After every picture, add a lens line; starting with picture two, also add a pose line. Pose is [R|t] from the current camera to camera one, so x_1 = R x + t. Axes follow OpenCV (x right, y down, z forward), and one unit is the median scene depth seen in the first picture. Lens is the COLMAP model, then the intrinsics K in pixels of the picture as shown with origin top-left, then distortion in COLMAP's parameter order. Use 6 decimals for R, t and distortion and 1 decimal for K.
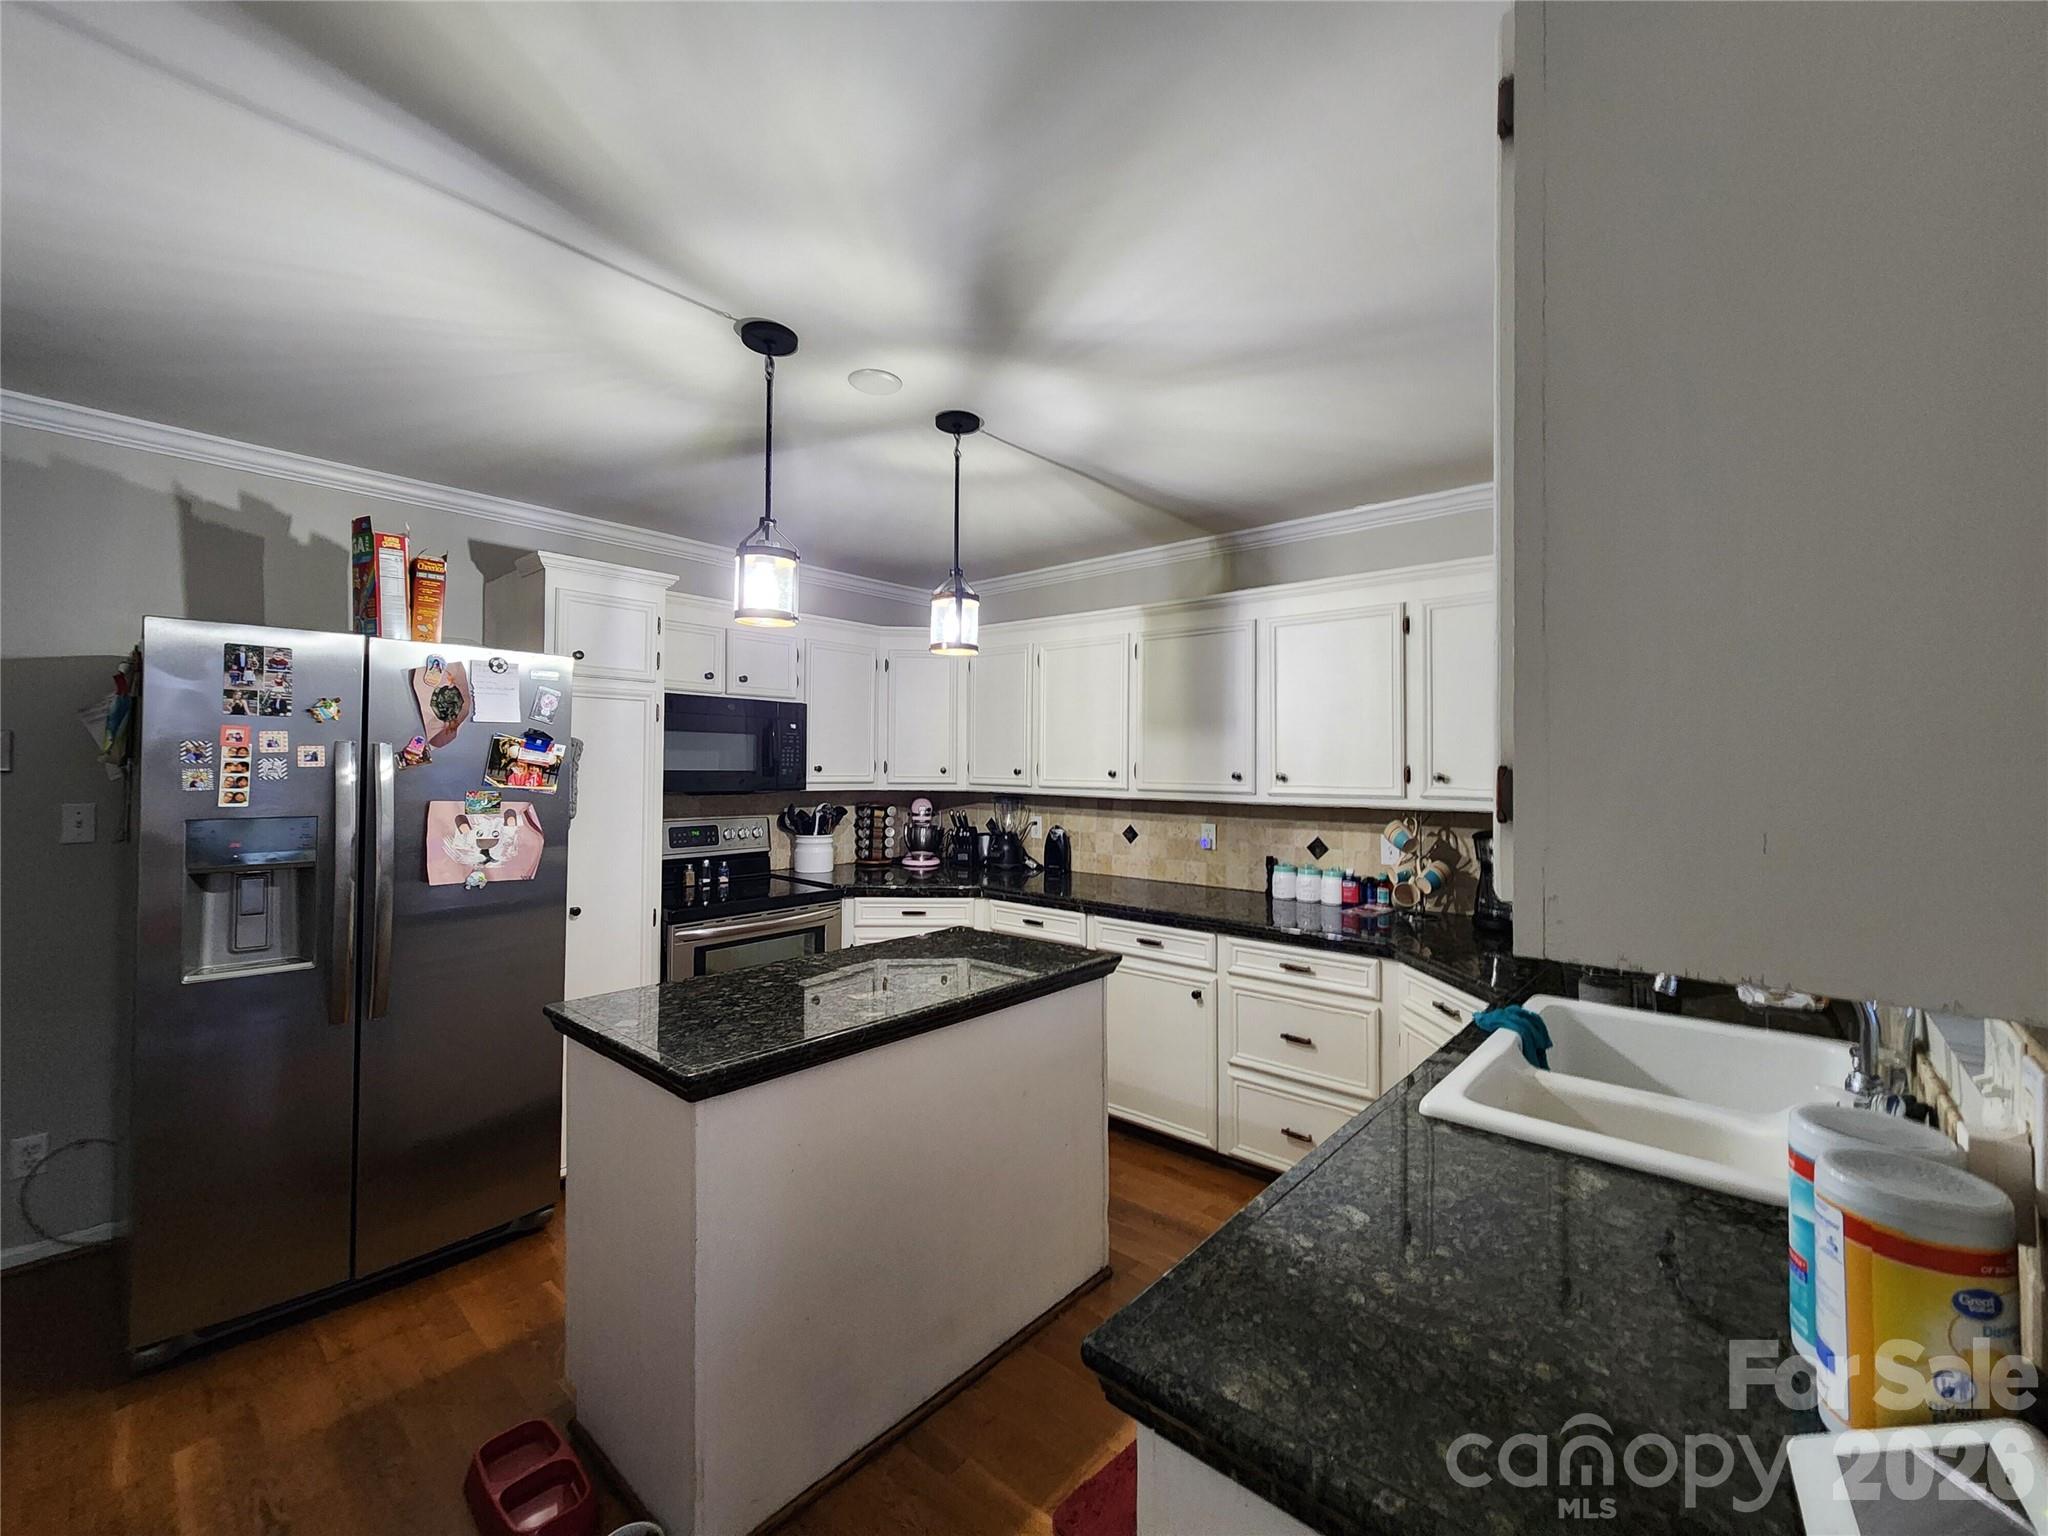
lens RADIAL K [[838.6, 0, 1026.4], [0, 838.6, 752.4], [0, 0, 1]] dist [0.000098, 0.000025]
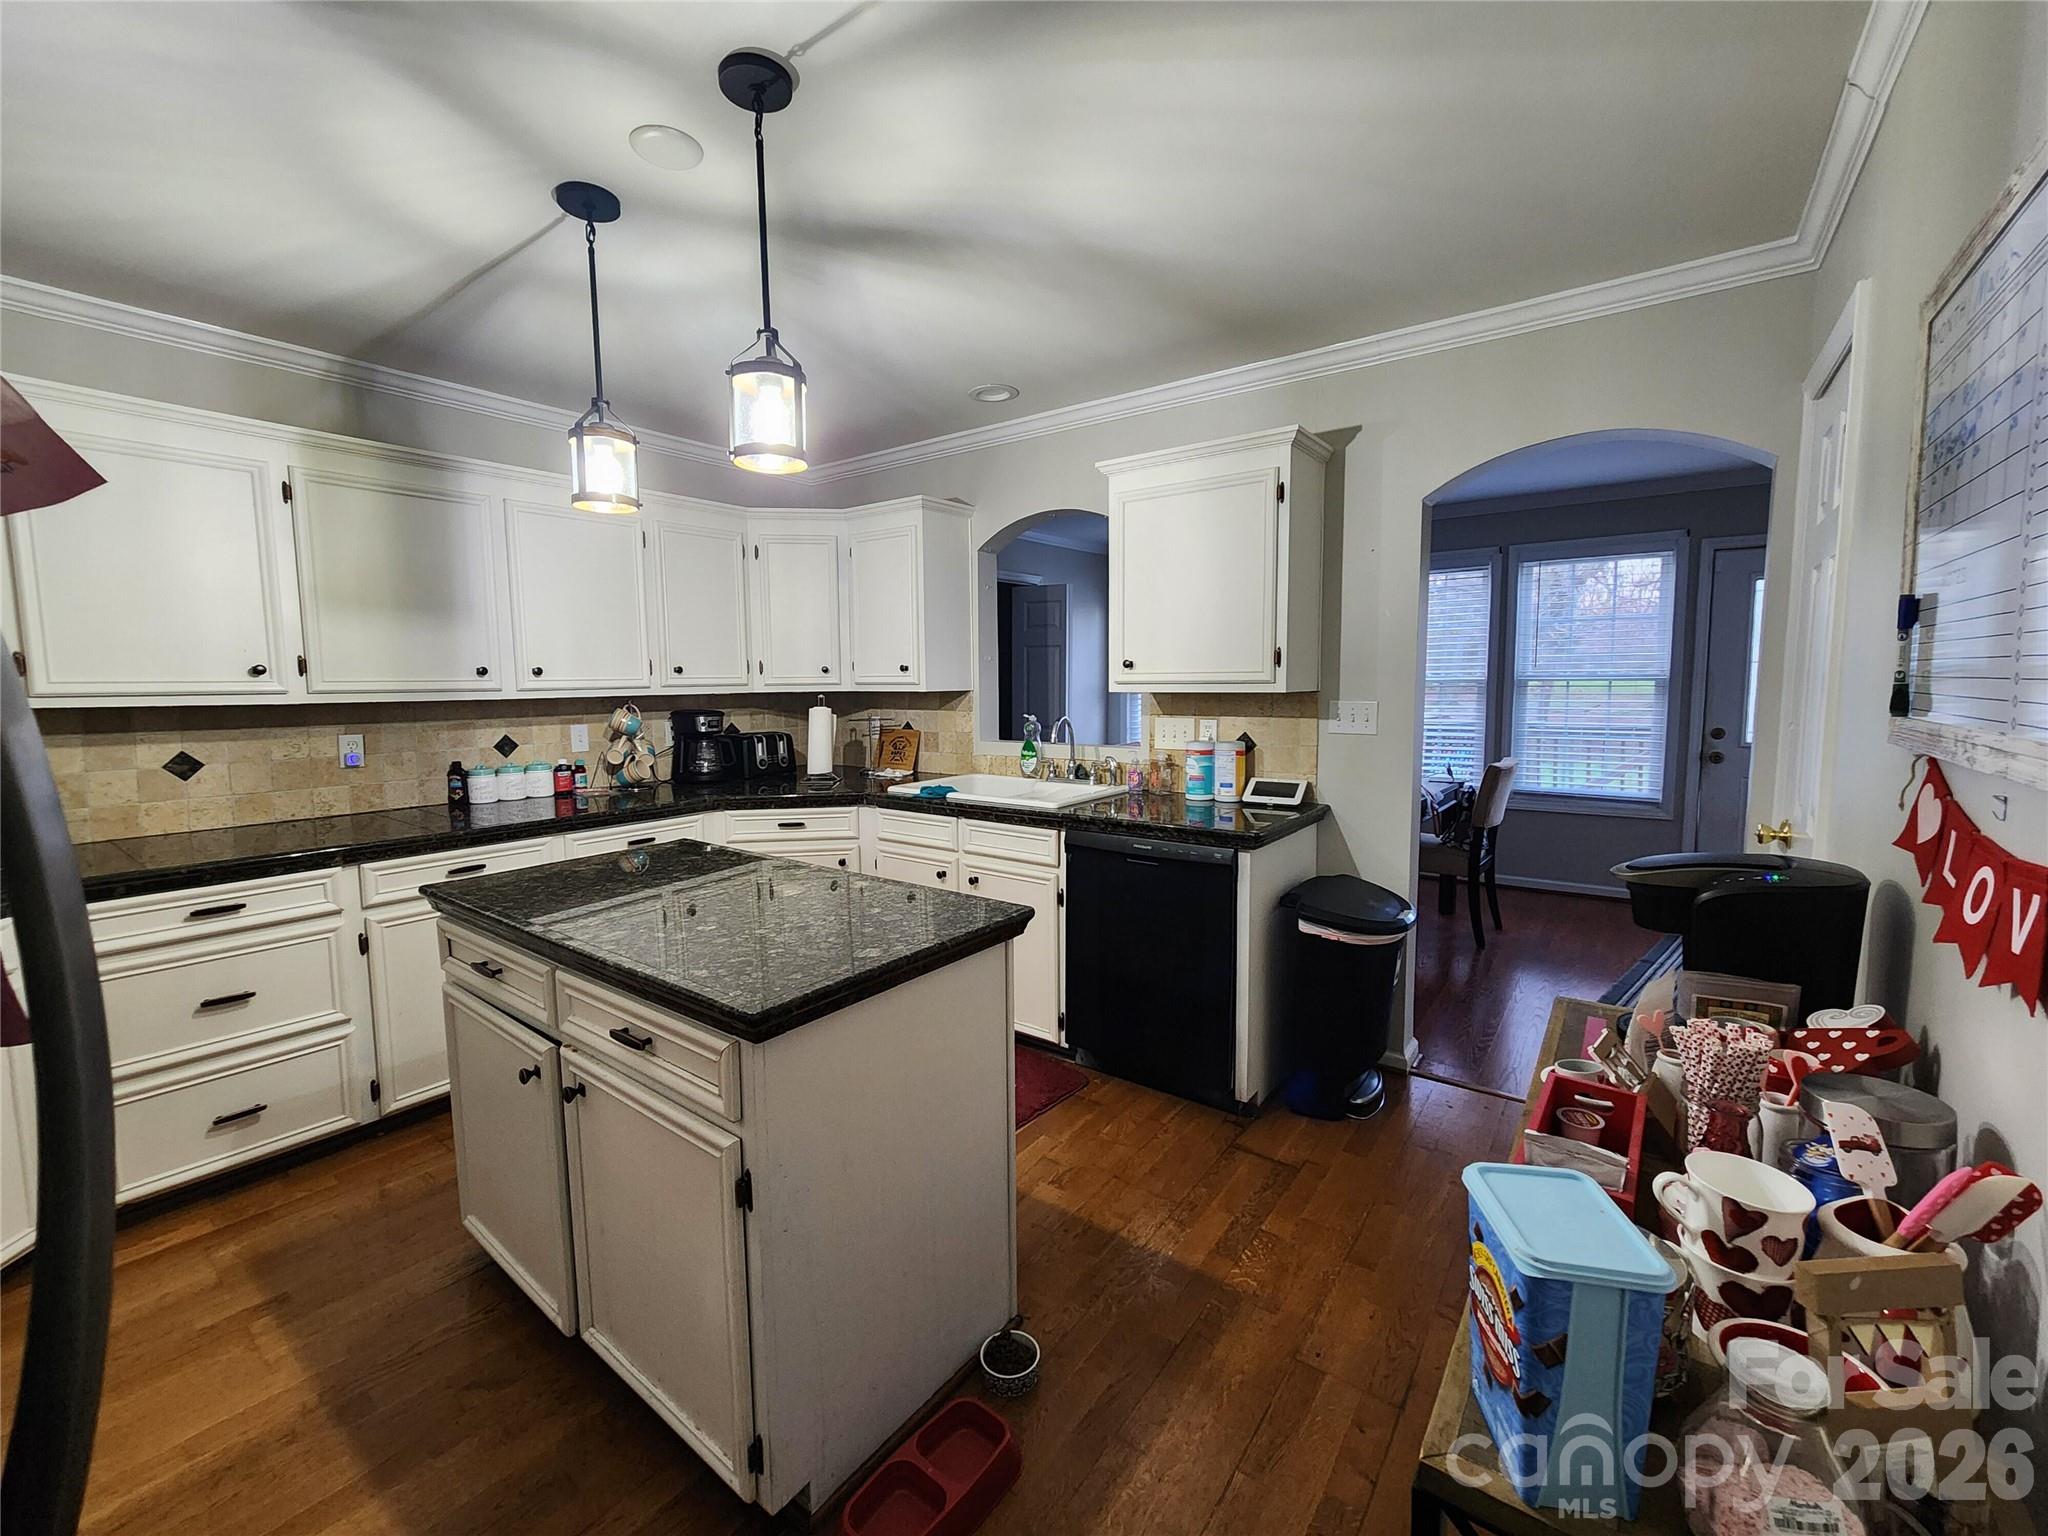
lens RADIAL K [[838.6, 0, 1023.4], [0, 838.6, 761.2], [0, 0, 1]] dist [0.000098, 0.000025]
pose [[-0.070380, -0.106314, 0.991839, -0.616530], [-0.007268, 0.994333, 0.106065, 0.022100], [-0.997494, 0.000257, -0.070754, 0.433840]]
